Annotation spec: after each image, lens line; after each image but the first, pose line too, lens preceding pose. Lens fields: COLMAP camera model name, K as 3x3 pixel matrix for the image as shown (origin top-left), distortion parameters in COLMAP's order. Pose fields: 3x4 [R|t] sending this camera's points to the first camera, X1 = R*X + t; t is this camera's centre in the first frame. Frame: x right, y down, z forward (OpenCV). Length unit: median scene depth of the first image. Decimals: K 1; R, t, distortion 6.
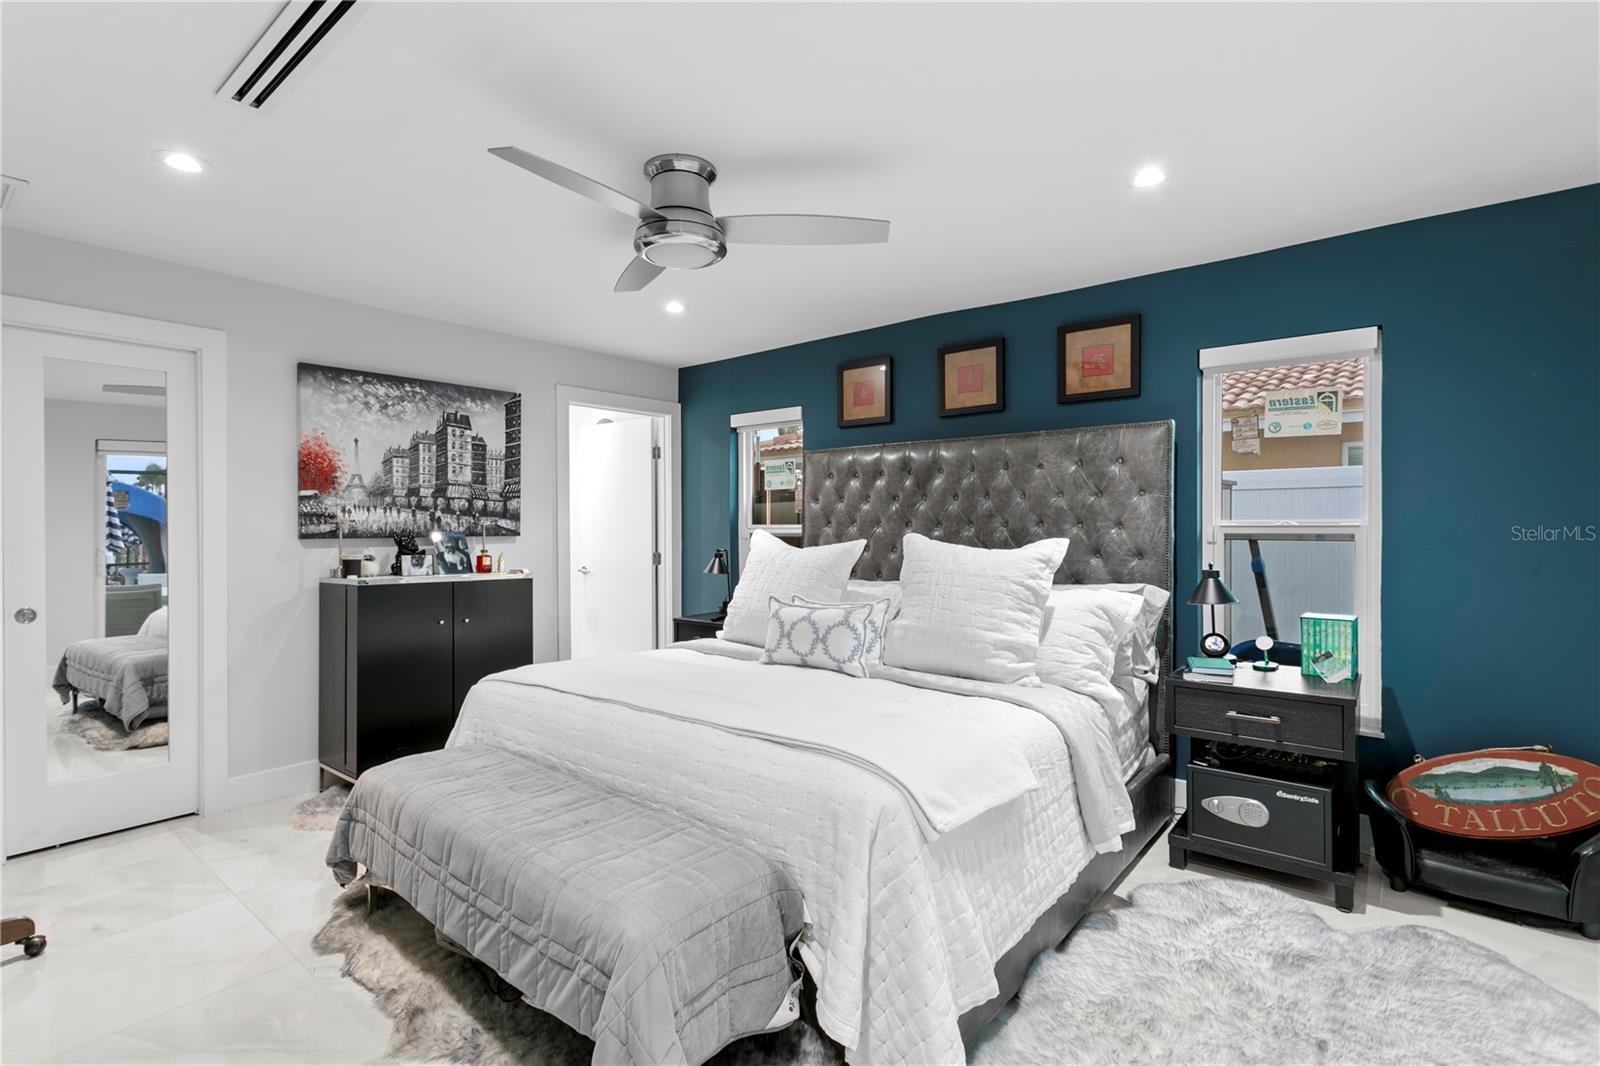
lens RADIAL K [[773.4, 0, 797.5], [0, 773.4, 531.0], [0, 0, 1]] dist [0.015639, -0.000346]
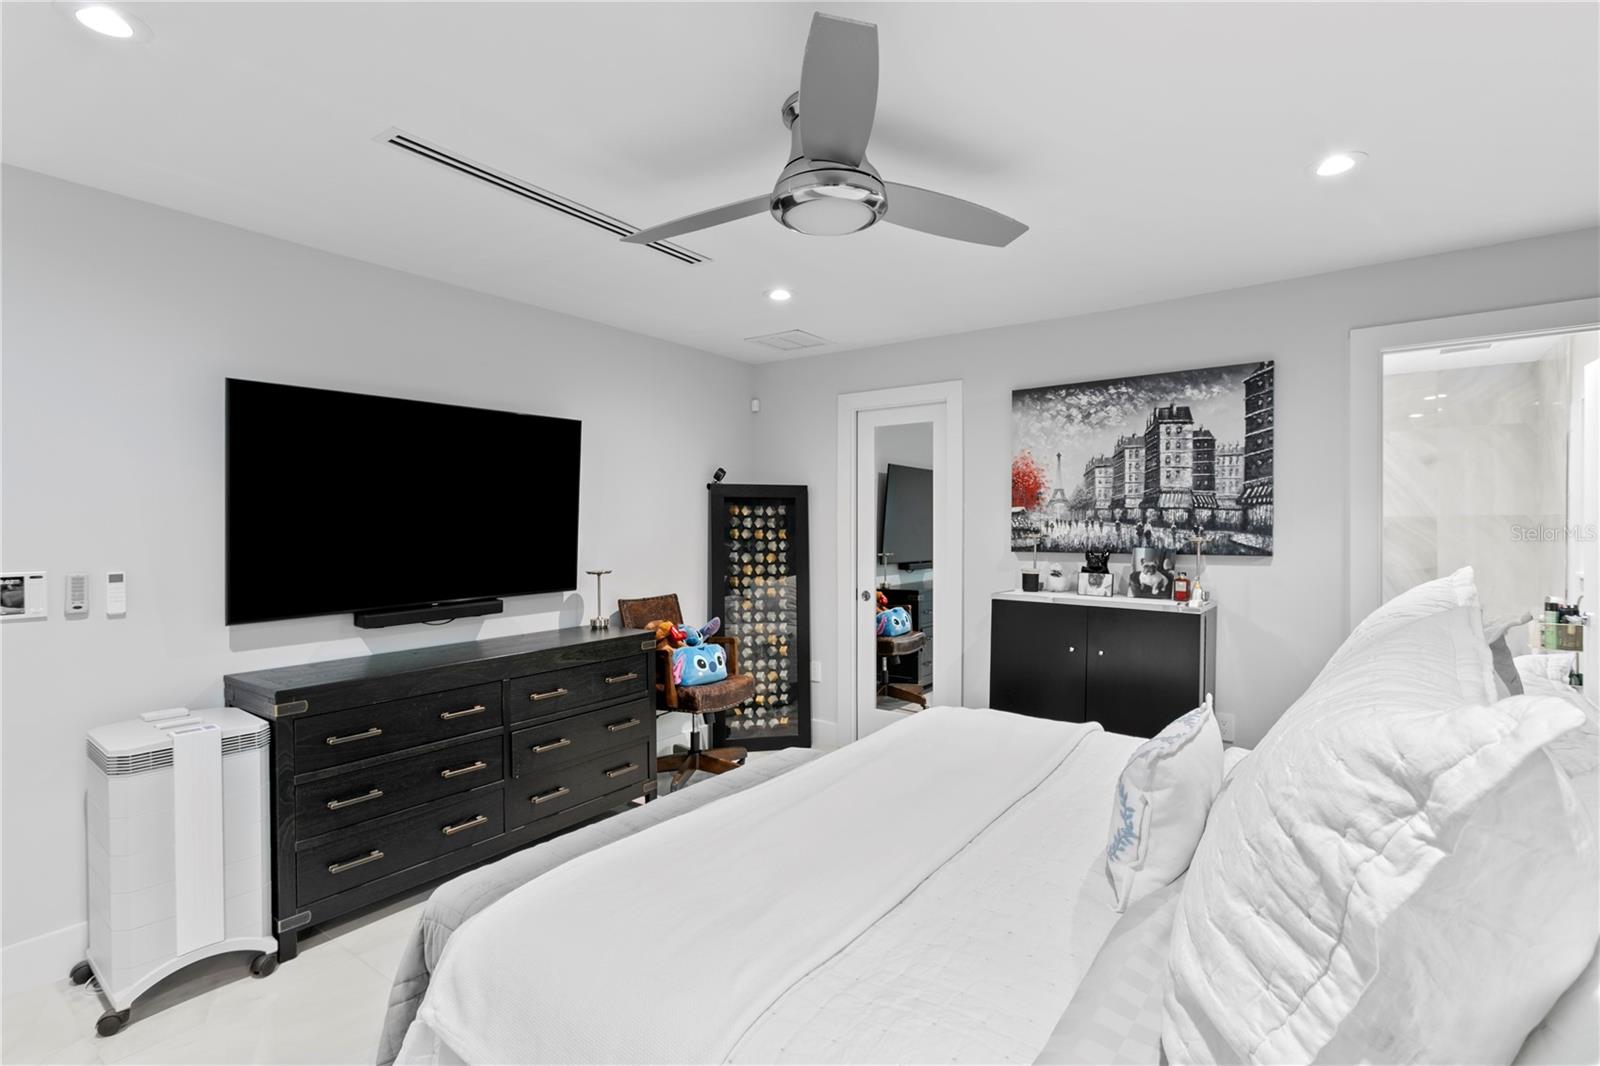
lens RADIAL K [[773.4, 0, 796.1], [0, 773.4, 531.9], [0, 0, 1]] dist [0.015639, -0.000346]
pose [[0.045930, 0.012867, -0.998862, 0.389934], [-0.002227, 0.999916, 0.012778, -0.027587], [0.998942, 0.001637, 0.045955, 0.574546]]
